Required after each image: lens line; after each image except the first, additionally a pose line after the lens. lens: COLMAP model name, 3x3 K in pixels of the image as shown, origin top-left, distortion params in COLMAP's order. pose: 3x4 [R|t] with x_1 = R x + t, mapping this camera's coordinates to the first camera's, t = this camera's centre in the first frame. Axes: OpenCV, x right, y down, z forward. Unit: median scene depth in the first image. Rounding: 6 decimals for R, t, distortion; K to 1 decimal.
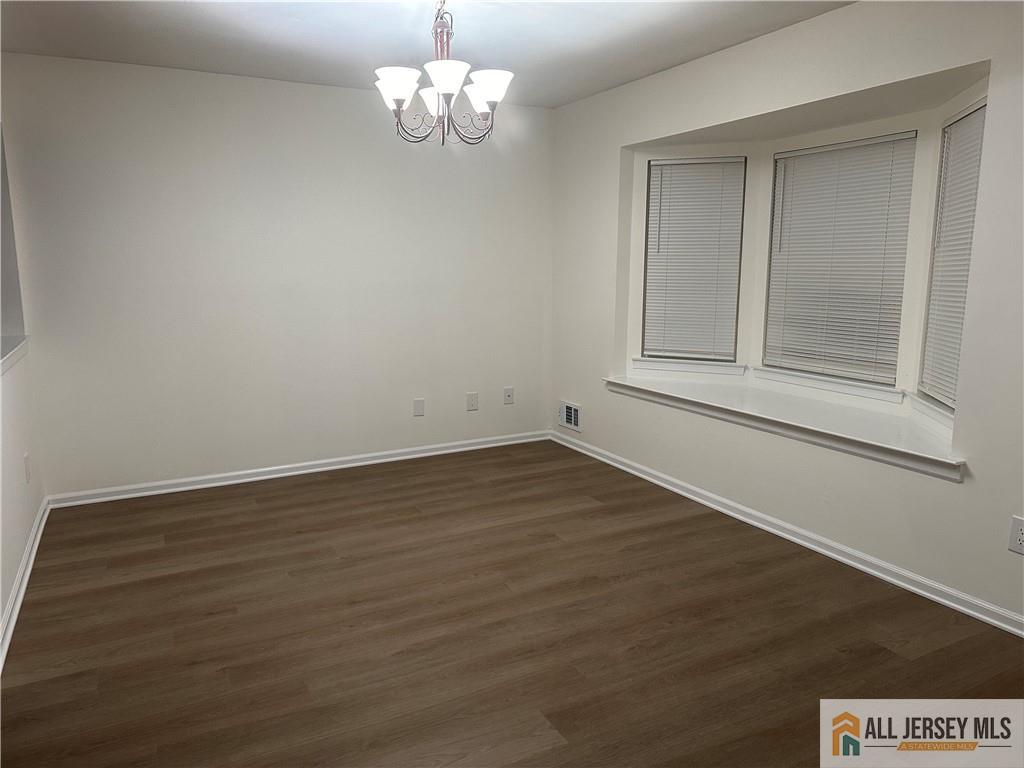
lens RADIAL K [[704.4, 0, 511.3], [0, 704.4, 389.2], [0, 0, 1]] dist [0.028724, -0.003886]
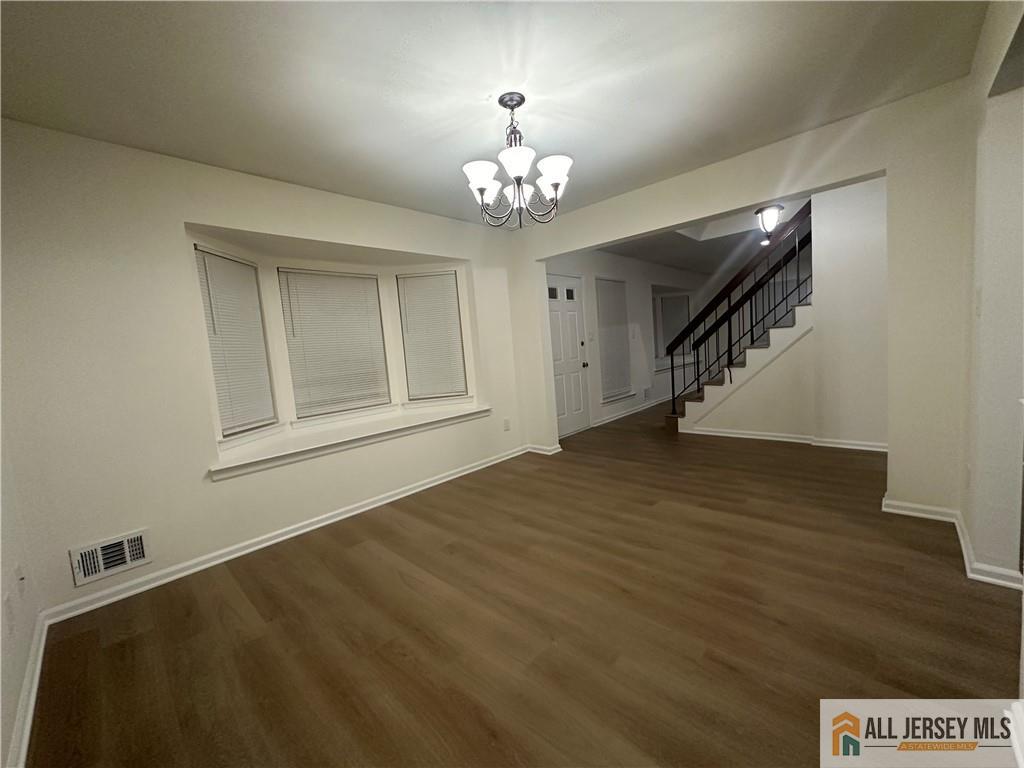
lens RADIAL K [[405.6, 0, 514.1], [0, 405.6, 381.6], [0, 0, 1]] dist [0.004366, 0.000353]
pose [[-0.323387, -0.058294, 0.944470, -0.604303], [0.236000, 0.961592, 0.140158, -0.133982], [-0.916365, 0.268220, -0.297209, 0.983507]]
